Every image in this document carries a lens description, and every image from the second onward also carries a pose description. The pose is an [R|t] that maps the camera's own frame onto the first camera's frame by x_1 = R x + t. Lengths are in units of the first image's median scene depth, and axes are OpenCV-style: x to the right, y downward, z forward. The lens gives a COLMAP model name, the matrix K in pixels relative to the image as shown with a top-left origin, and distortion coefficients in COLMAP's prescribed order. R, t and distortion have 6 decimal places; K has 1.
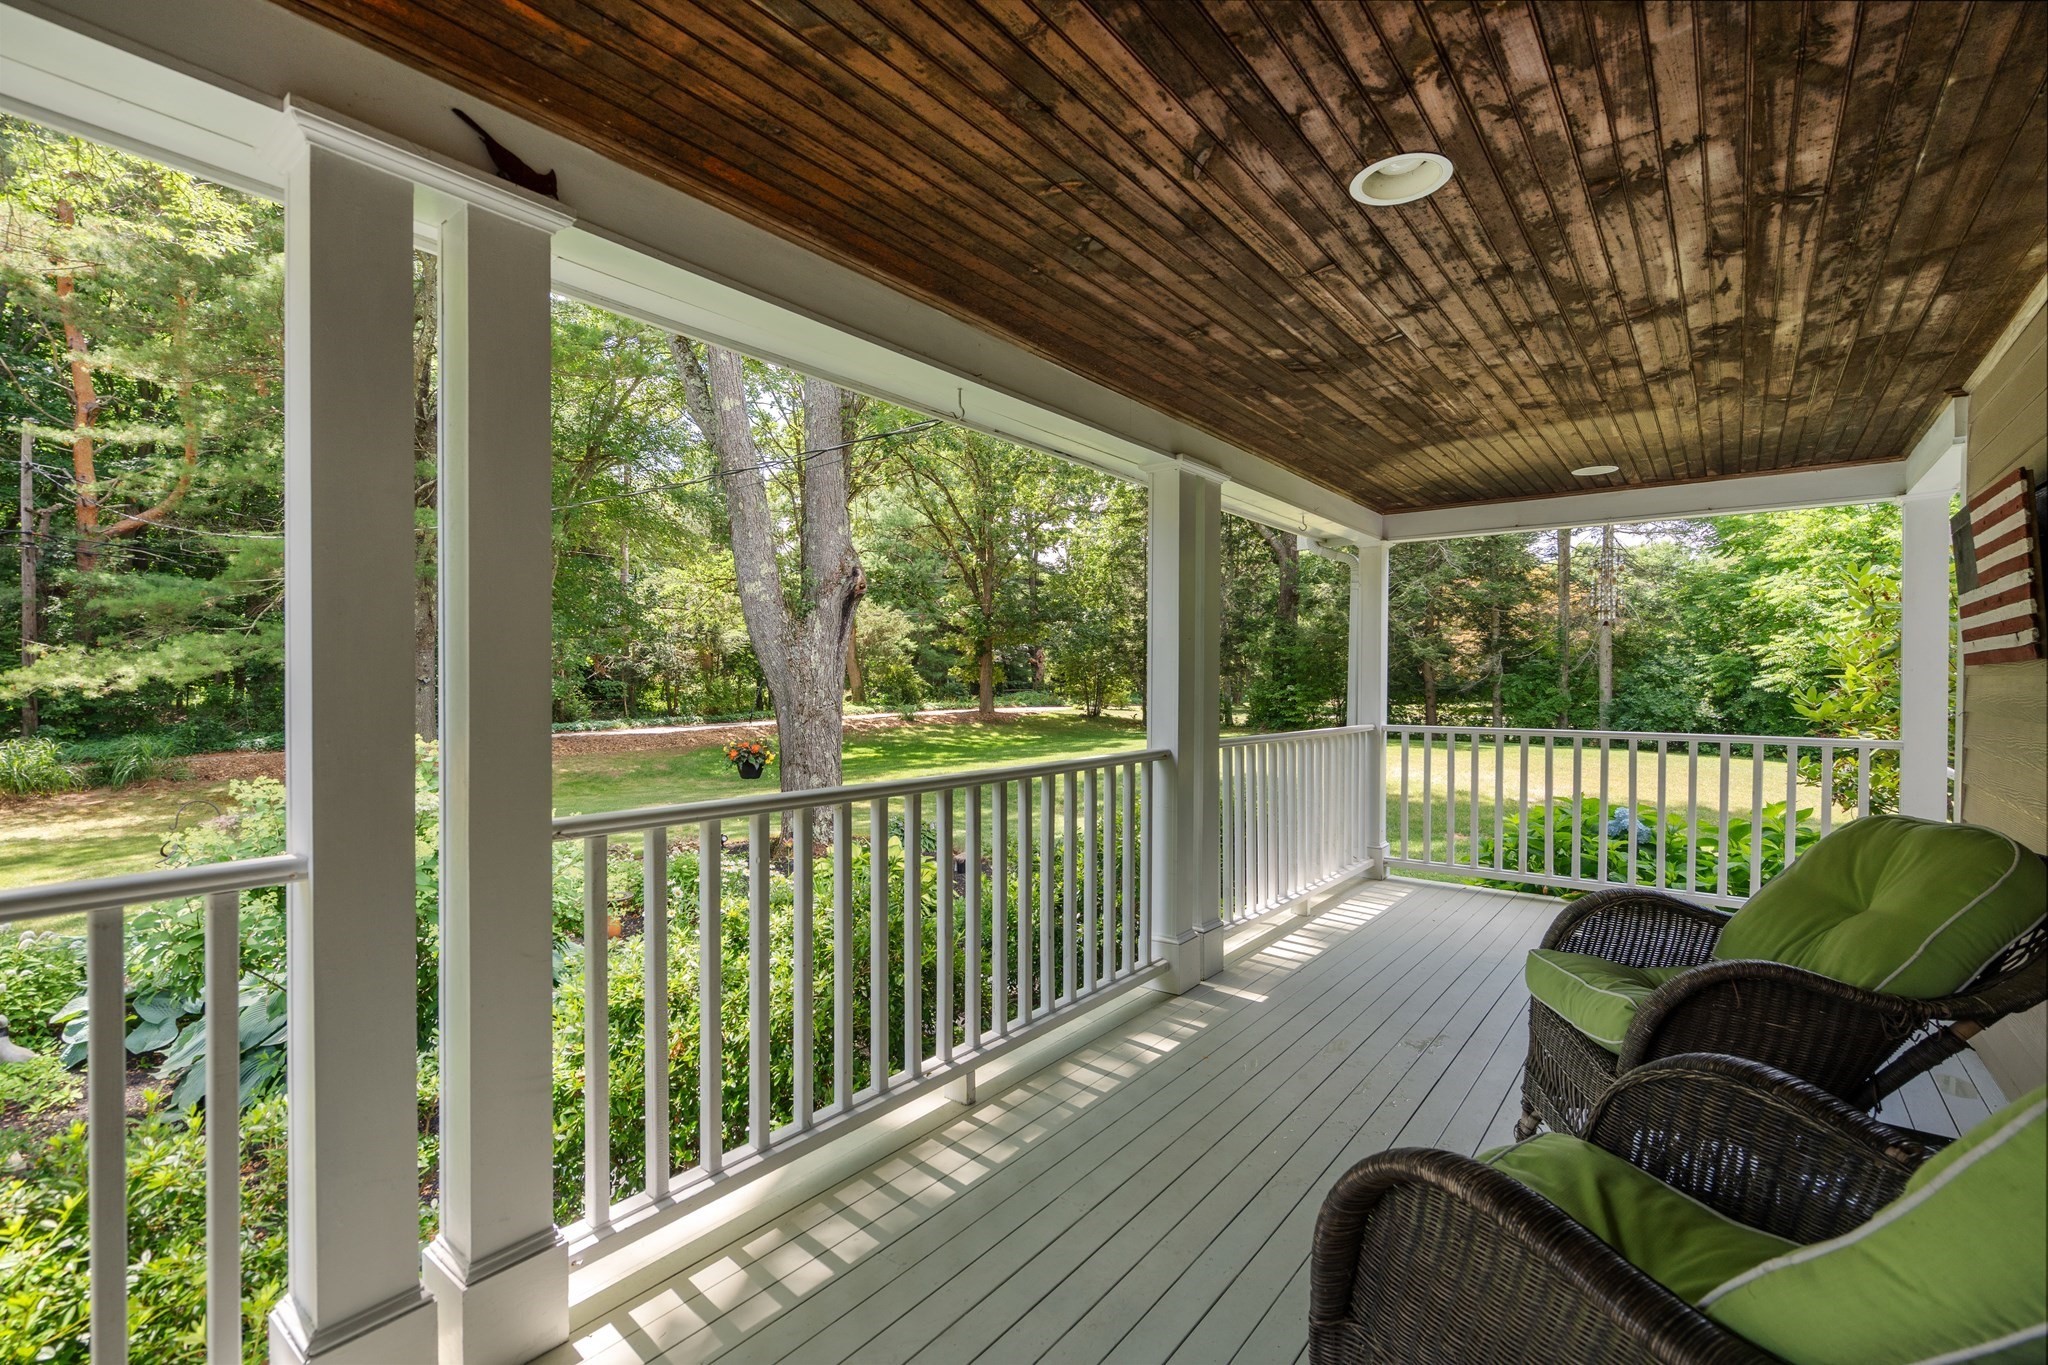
lens RADIAL K [[905.6, 0, 1022.2], [0, 905.6, 679.7], [0, 0, 1]] dist [-0.002937, -0.000175]
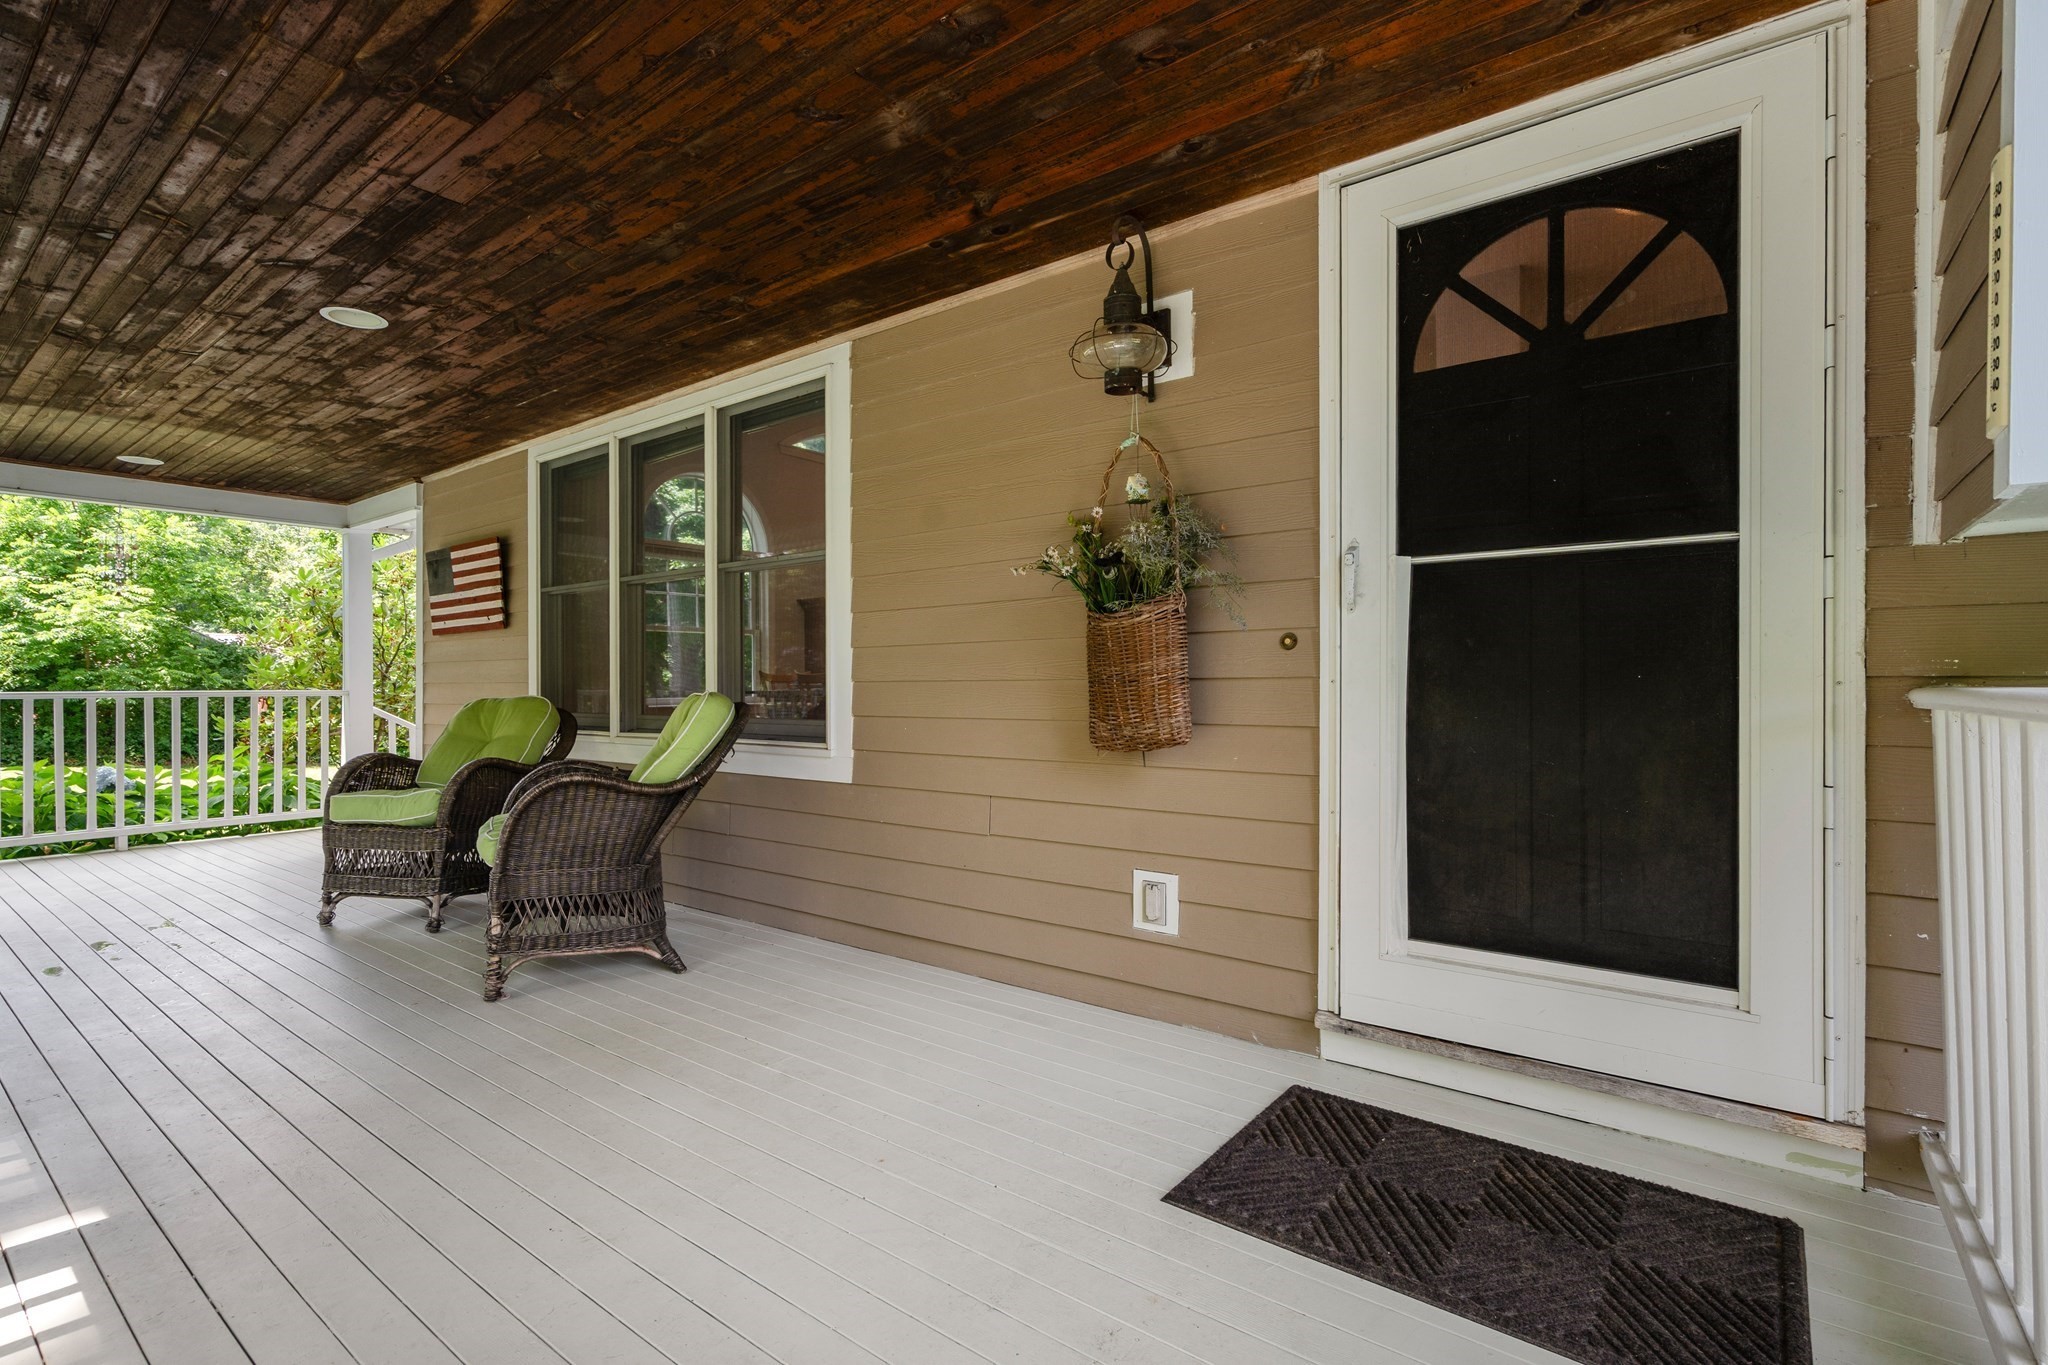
lens RADIAL K [[905.6, 0, 1022.0], [0, 905.6, 682.3], [0, 0, 1]] dist [-0.002937, -0.000175]
pose [[-0.032186, -0.003592, 0.999475, -1.033763], [0.008651, 0.999955, 0.003872, 0.104917], [-0.999444, 0.008771, -0.032153, -0.148139]]
